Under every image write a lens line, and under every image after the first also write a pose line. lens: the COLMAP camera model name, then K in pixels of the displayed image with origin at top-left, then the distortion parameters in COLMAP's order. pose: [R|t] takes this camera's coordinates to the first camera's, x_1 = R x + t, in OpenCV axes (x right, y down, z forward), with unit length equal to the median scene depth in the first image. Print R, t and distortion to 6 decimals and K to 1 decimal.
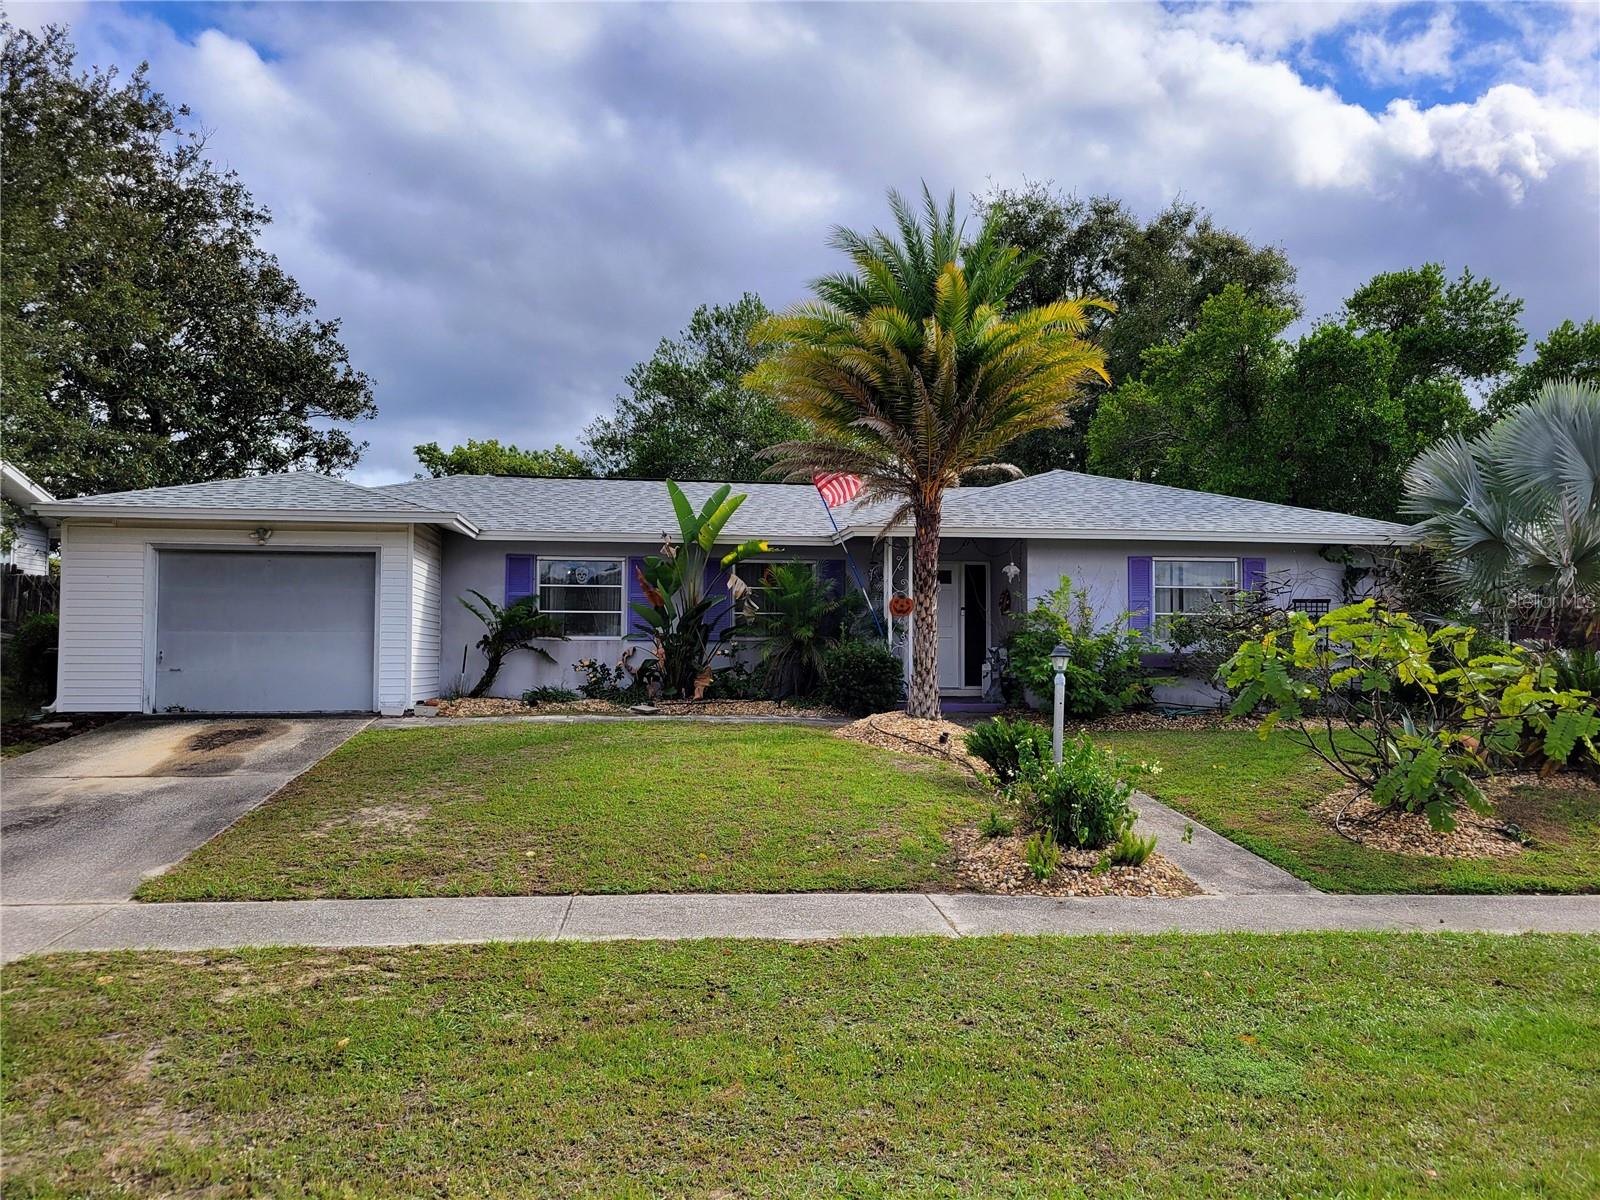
lens RADIAL K [[1200.3, 0, 800.0], [0, 1200.3, 600.0], [0, 0, 1]] dist [0.066550, -0.064645]
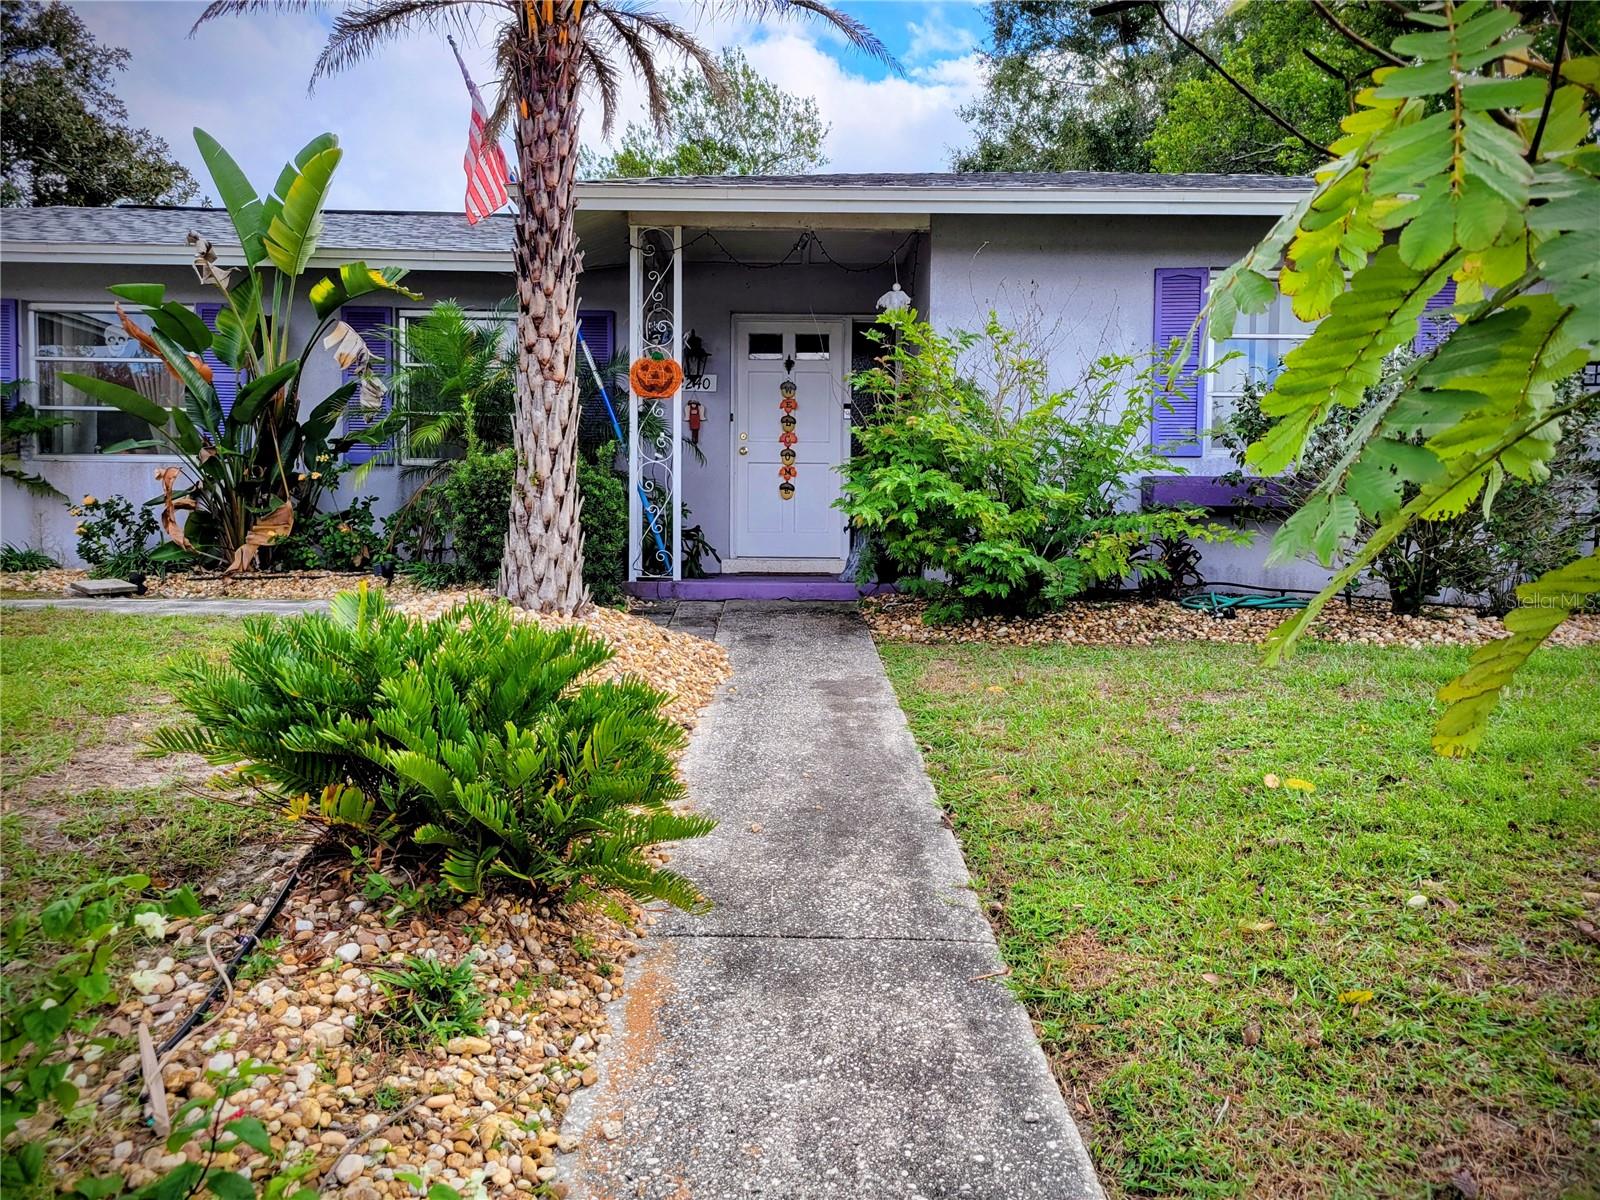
lens RADIAL K [[1202.7, 0, 800.0], [0, 1202.7, 600.0], [0, 0, 1]] dist [0.073476, 0.000397]
pose [[0.993868, 0.009308, -0.110176, 0.190150], [-0.000380, 0.996732, 0.080782, 0.053283], [0.110568, -0.080245, 0.990624, 0.512941]]
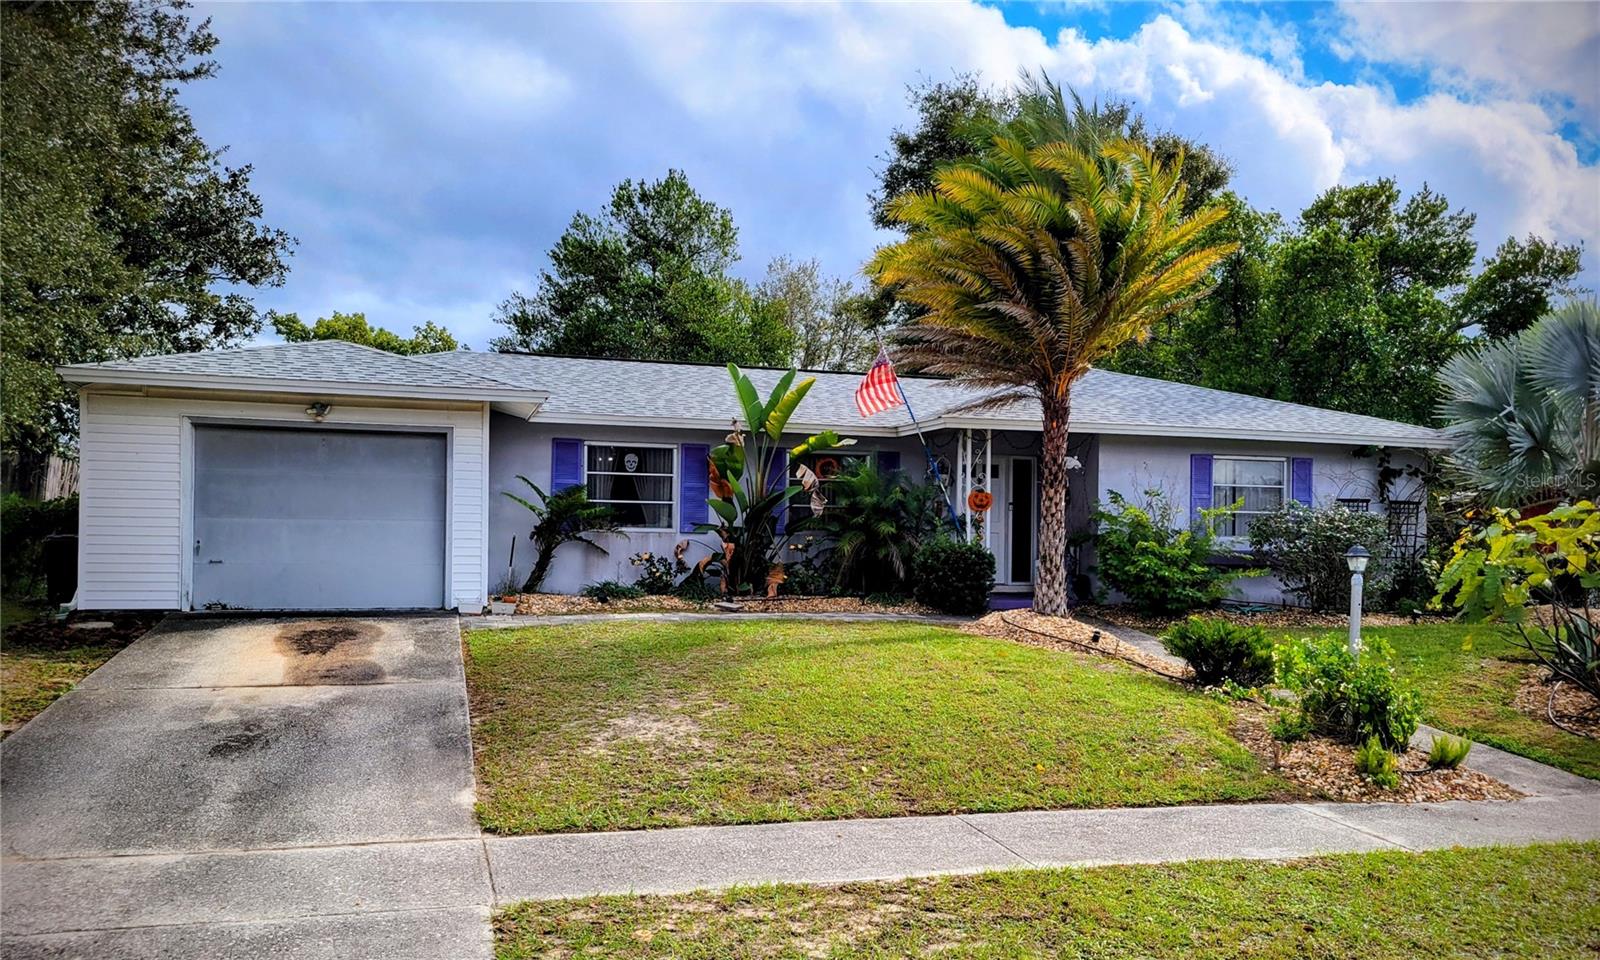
lens RADIAL K [[1198.4, 0, 803.2], [0, 1198.4, 548.2], [0, 0, 1]] dist [0.049508, -0.000882]
pose [[0.986810, 0.007077, 0.161728, -0.209639], [-0.014680, 0.998840, 0.045861, 0.001061], [-0.161216, -0.047630, 0.985769, 0.059417]]
